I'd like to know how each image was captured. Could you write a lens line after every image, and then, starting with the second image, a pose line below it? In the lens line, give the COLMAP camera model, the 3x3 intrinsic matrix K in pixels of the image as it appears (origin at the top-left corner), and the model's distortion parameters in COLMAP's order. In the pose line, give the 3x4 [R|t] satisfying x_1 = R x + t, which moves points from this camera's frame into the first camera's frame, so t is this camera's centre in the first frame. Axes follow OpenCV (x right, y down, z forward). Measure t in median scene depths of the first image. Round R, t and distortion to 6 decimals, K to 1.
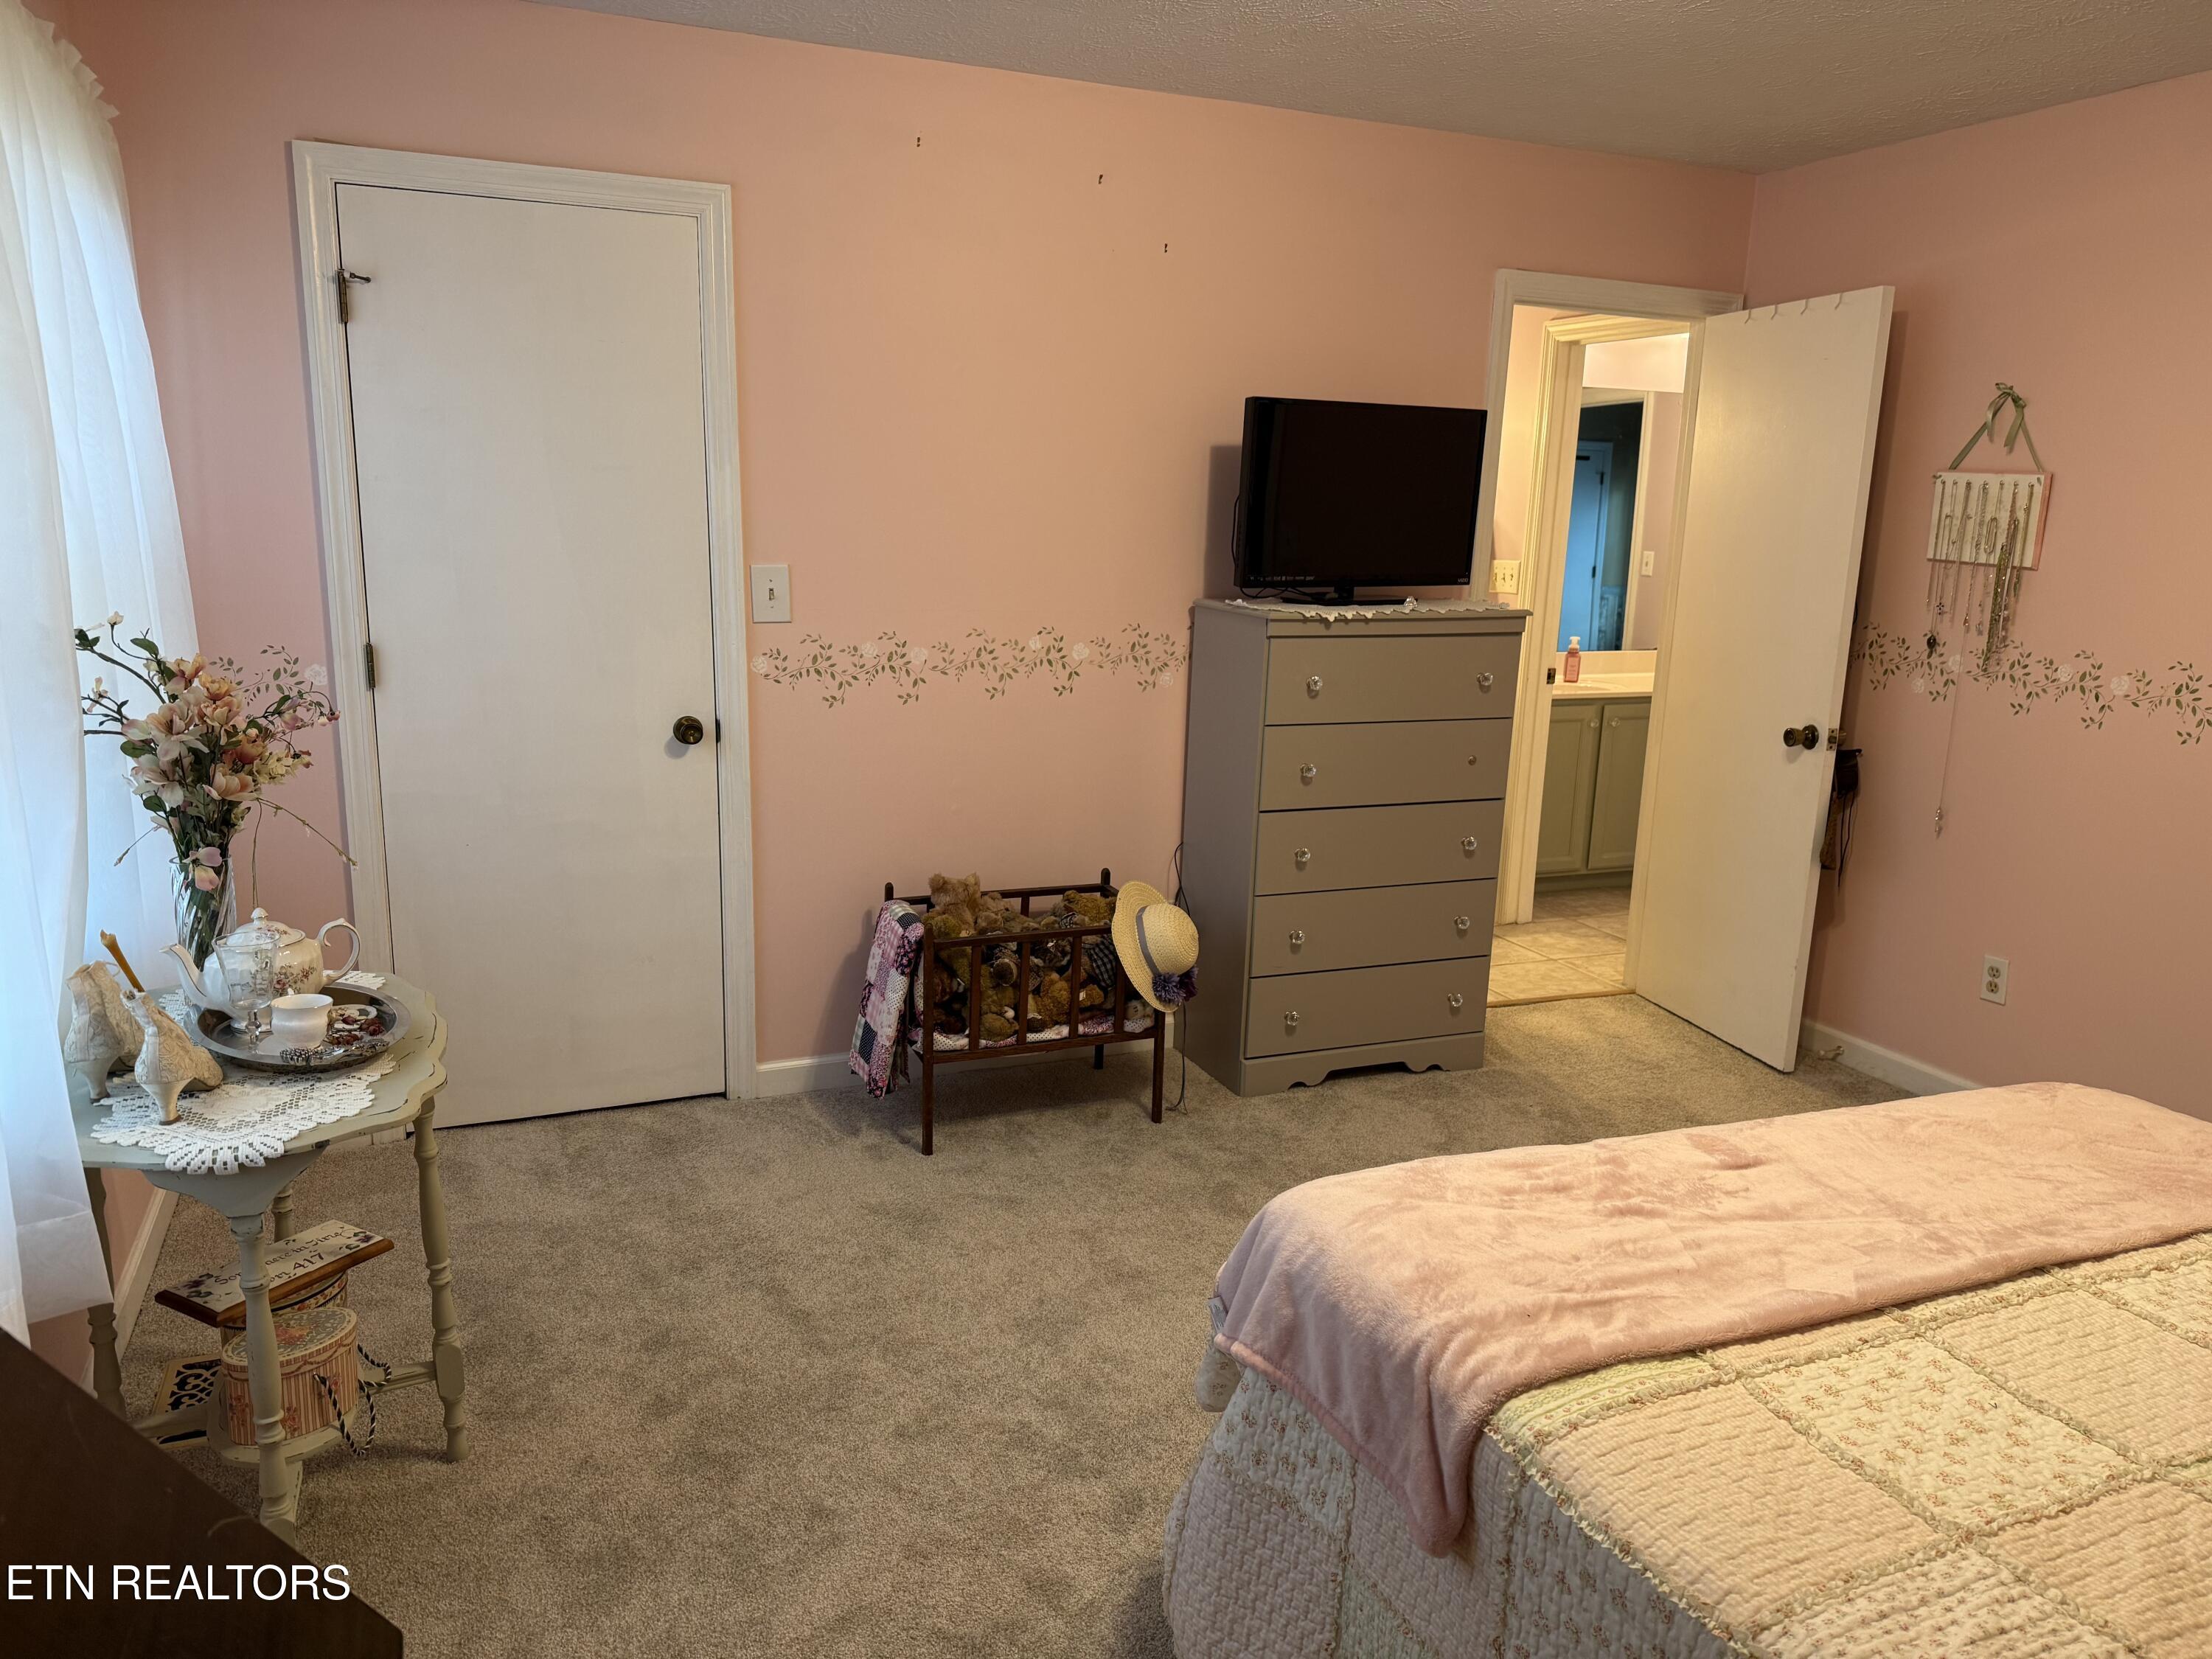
lens RADIAL K [[1560.7, 0, 1106.3], [0, 1560.7, 843.2], [0, 0, 1]] dist [0.048878, -0.057205]
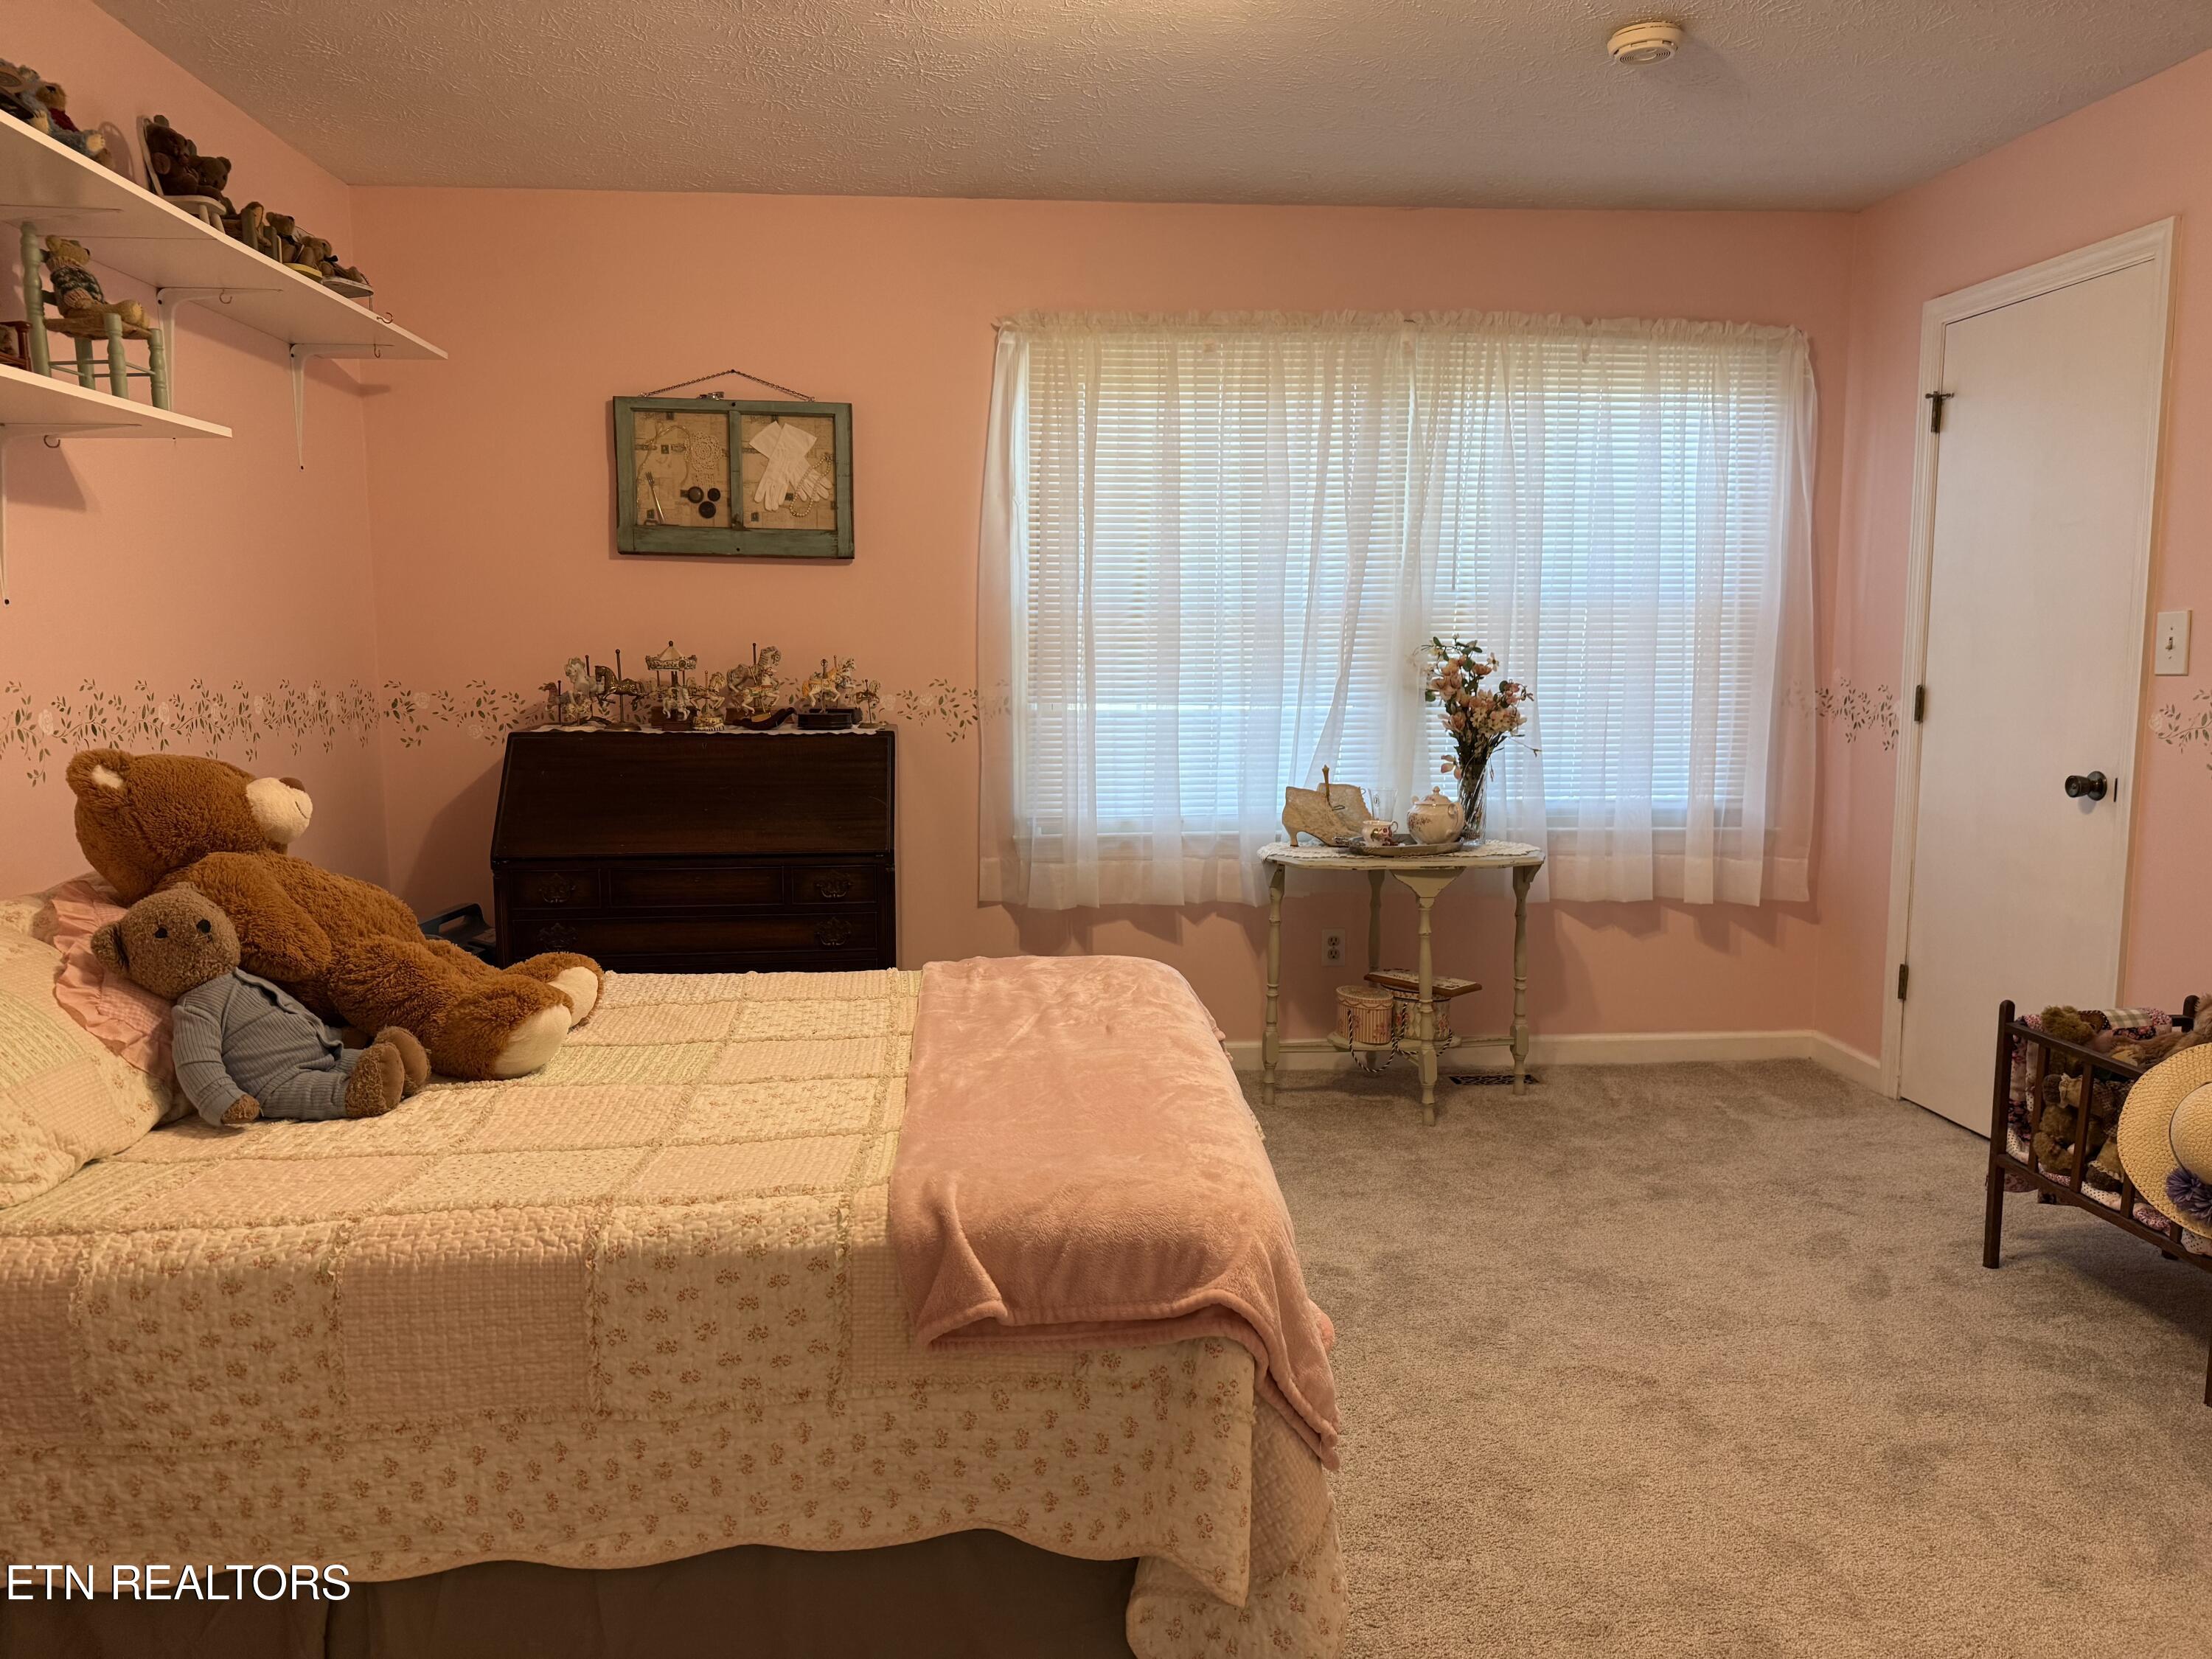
lens RADIAL K [[1560.7, 0, 1095.0], [0, 1560.7, 848.0], [0, 0, 1]] dist [0.048878, -0.057205]
pose [[-0.316178, 0.093013, -0.944129, 0.851594], [-0.213961, 0.962551, 0.166481, -0.066167], [0.924257, 0.254645, -0.284437, 0.728237]]
